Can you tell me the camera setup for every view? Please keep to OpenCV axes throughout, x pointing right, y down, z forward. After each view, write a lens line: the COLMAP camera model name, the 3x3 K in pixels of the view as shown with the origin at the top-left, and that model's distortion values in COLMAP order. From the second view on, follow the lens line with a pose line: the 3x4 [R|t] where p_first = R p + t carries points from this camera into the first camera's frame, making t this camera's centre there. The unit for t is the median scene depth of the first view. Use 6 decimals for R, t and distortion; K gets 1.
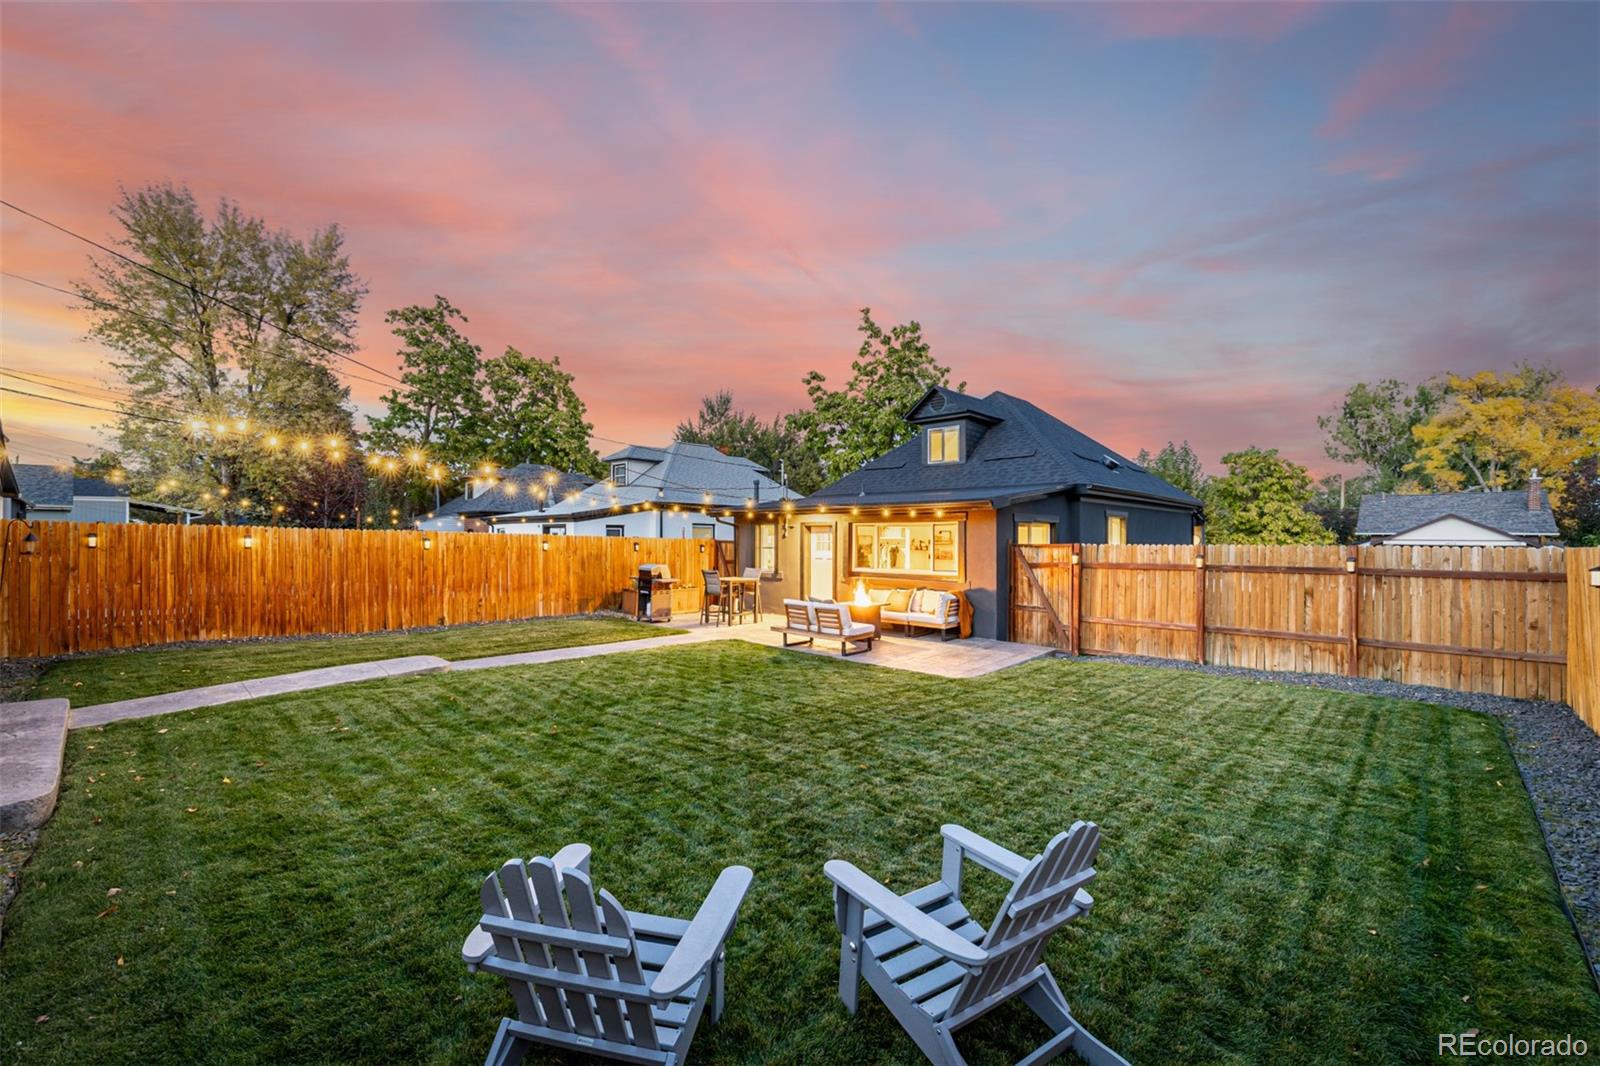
lens RADIAL K [[671.8, 0, 795.8], [0, 671.8, 533.3], [0, 0, 1]] dist [0.002278, -0.000207]
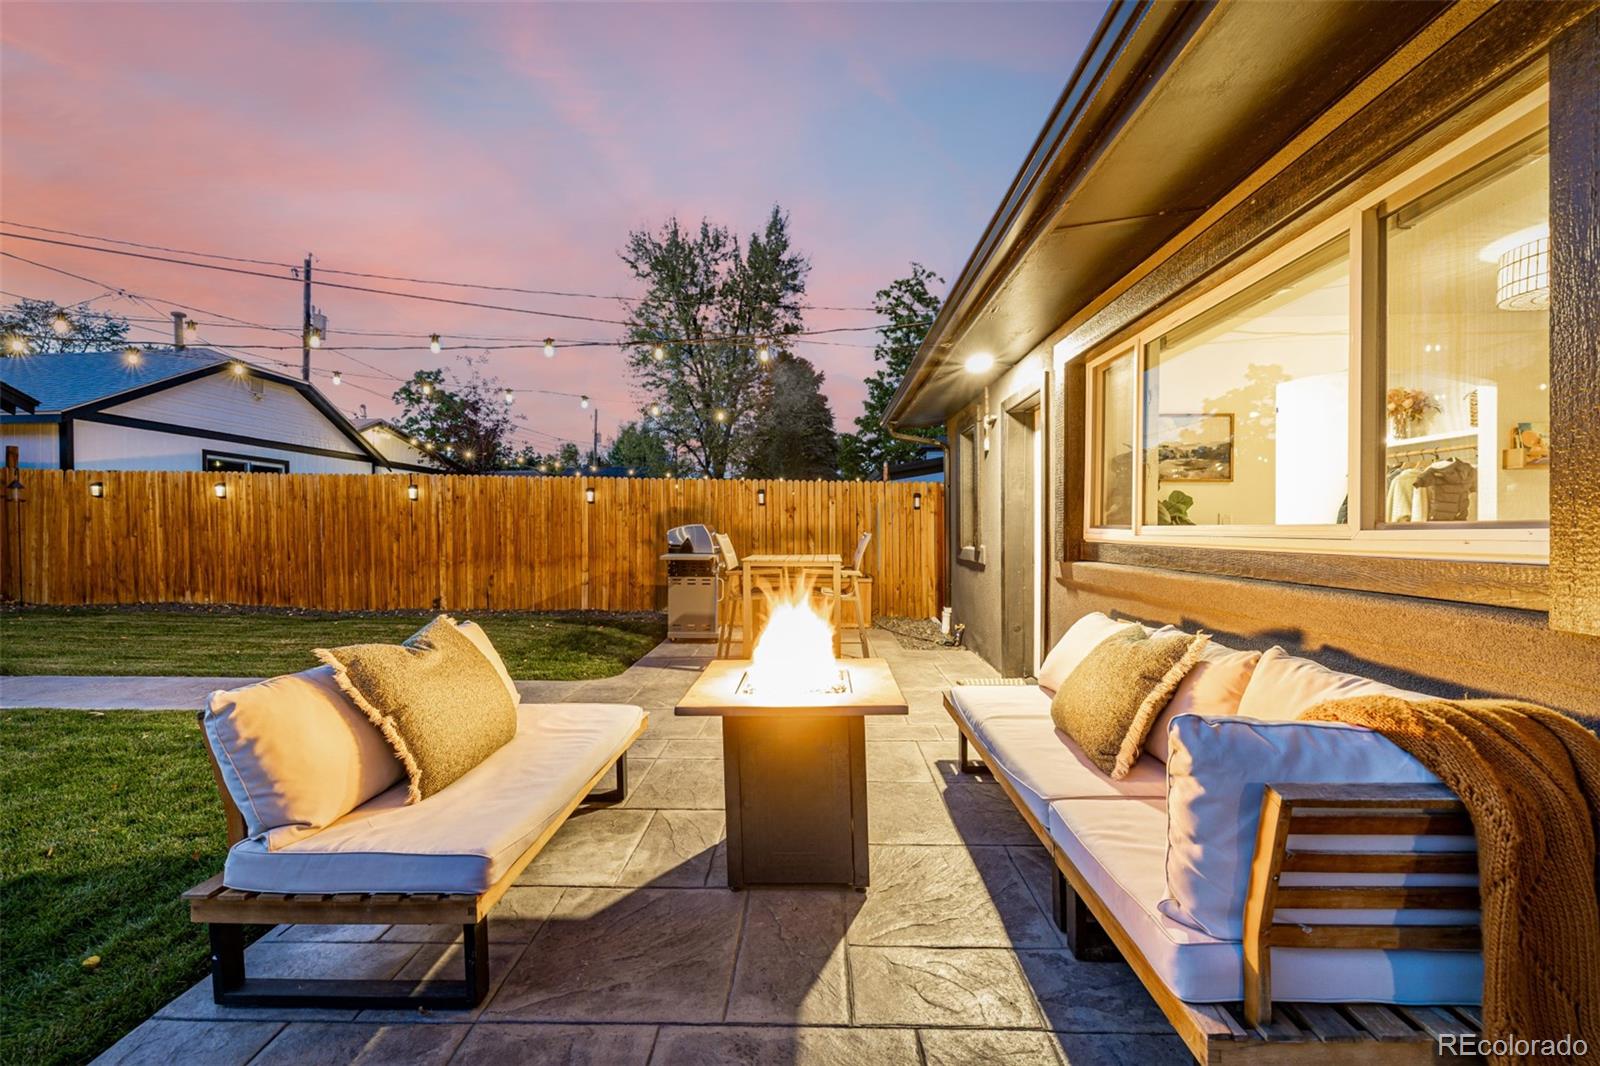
lens RADIAL K [[671.8, 0, 792.5], [0, 671.8, 537.5], [0, 0, 1]] dist [0.002278, -0.000207]
pose [[0.656335, 0.004224, -0.754458, 0.206722], [0.011955, 0.999801, 0.015998, 0.047961], [0.754375, -0.019520, 0.656154, 0.712584]]
